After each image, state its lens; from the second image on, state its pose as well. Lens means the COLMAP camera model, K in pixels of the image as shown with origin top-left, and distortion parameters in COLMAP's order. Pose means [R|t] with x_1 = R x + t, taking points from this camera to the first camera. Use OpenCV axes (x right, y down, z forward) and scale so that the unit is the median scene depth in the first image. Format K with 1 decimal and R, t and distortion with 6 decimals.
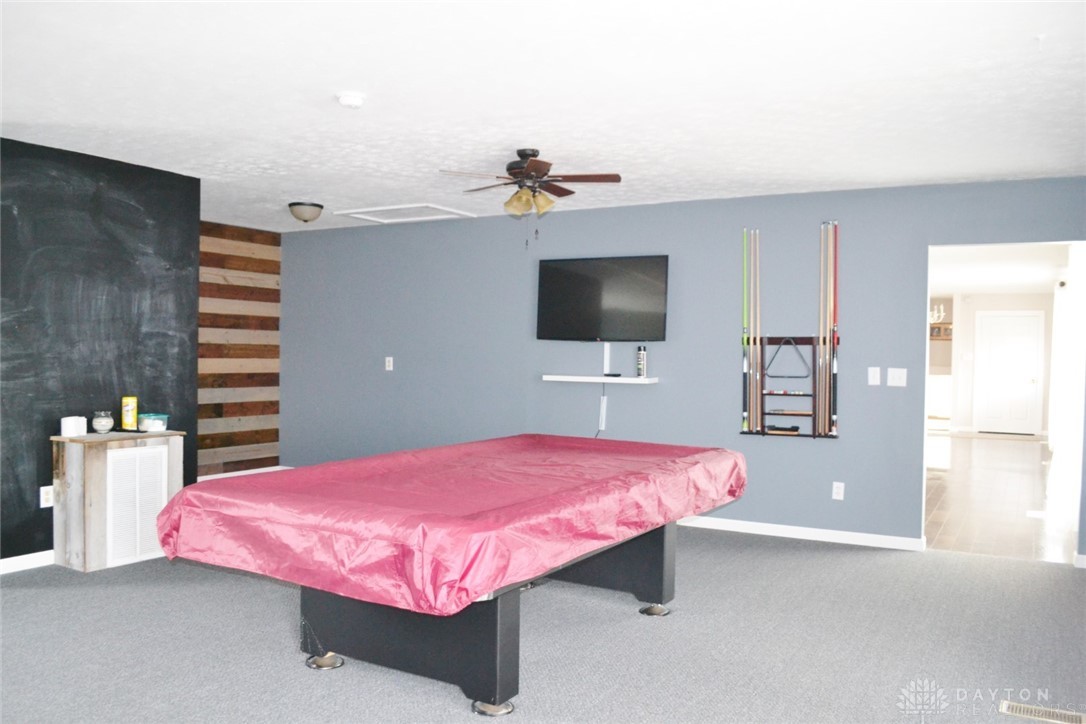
lens RADIAL K [[868.0, 0, 543.0], [0, 868.0, 362.0], [0, 0, 1]] dist [-0.070469, -0.003383]
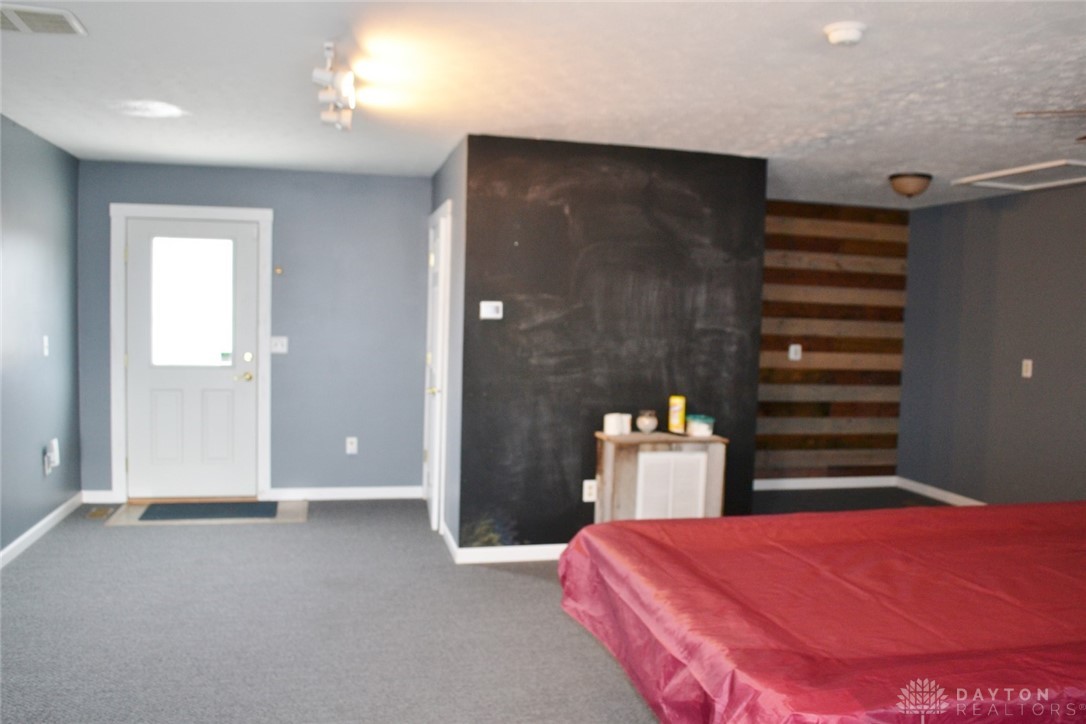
lens RADIAL K [[868.0, 0, 543.0], [0, 868.0, 362.0], [0, 0, 1]] dist [-0.070469, -0.003383]
pose [[0.696405, 0.048104, -0.716035, 0.102086], [-0.029432, 0.998826, 0.038476, -0.030895], [0.717045, -0.005721, 0.697003, 0.217487]]
